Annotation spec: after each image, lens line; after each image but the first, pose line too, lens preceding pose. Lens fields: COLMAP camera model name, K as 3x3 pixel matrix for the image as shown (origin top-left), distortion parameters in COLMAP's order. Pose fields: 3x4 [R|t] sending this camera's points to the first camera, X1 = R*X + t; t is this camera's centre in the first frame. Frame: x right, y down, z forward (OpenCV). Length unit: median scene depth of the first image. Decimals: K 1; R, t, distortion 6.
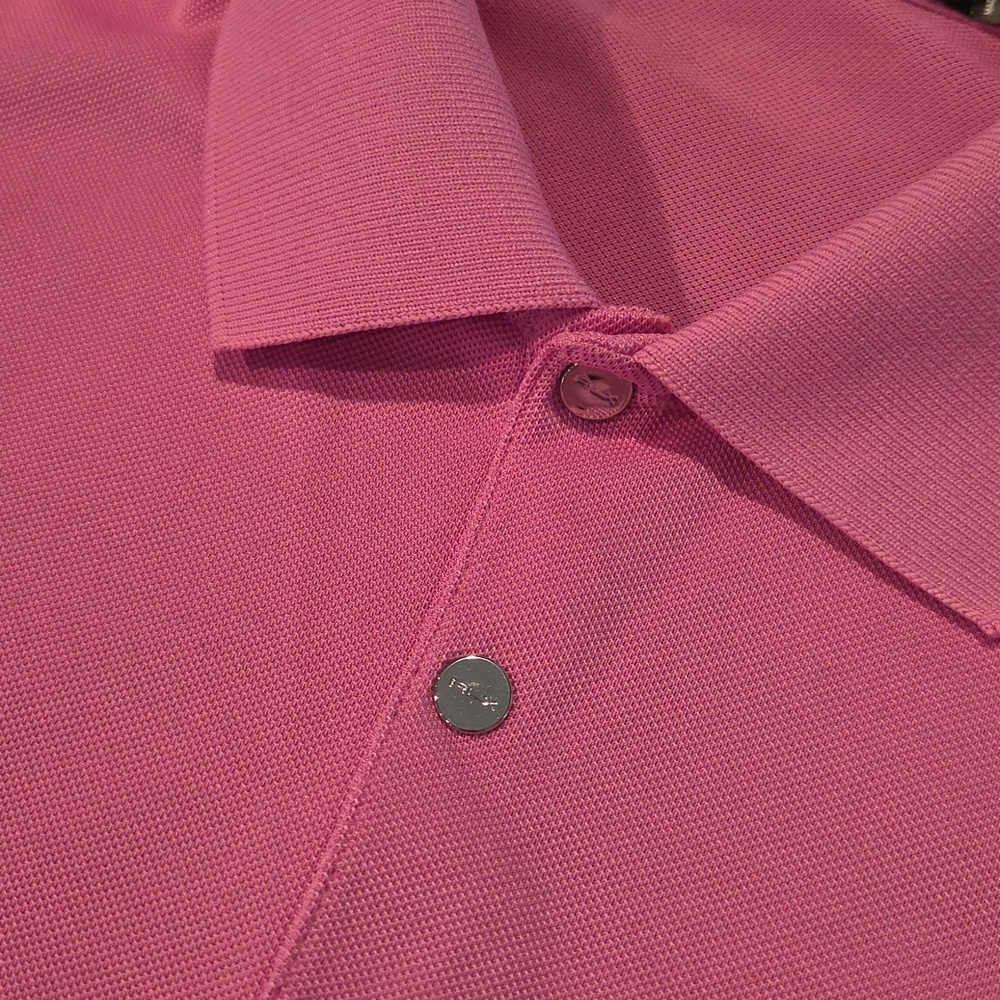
lens RADIAL K [[1451.8, 0, 501.9], [0, 1451.8, 499.2], [0, 0, 1]] dist [-0.005752, 0.000000]
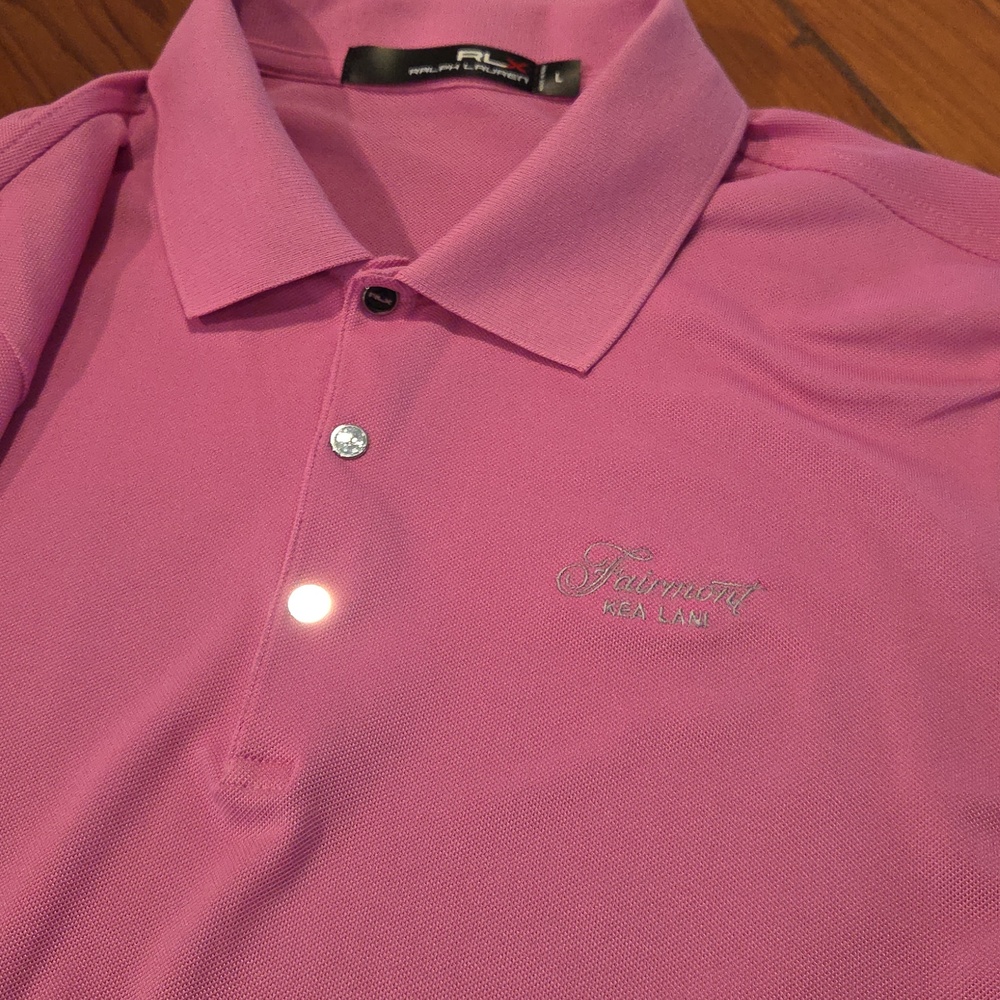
lens RADIAL K [[1451.8, 0, 499.8], [0, 1451.8, 501.5], [0, 0, 1]] dist [-0.005752, 0.000000]
pose [[0.974386, -0.191934, 0.117185, -0.067543], [0.199225, 0.978468, -0.053939, 0.356296], [-0.104309, 0.075904, 0.991644, -1.053702]]
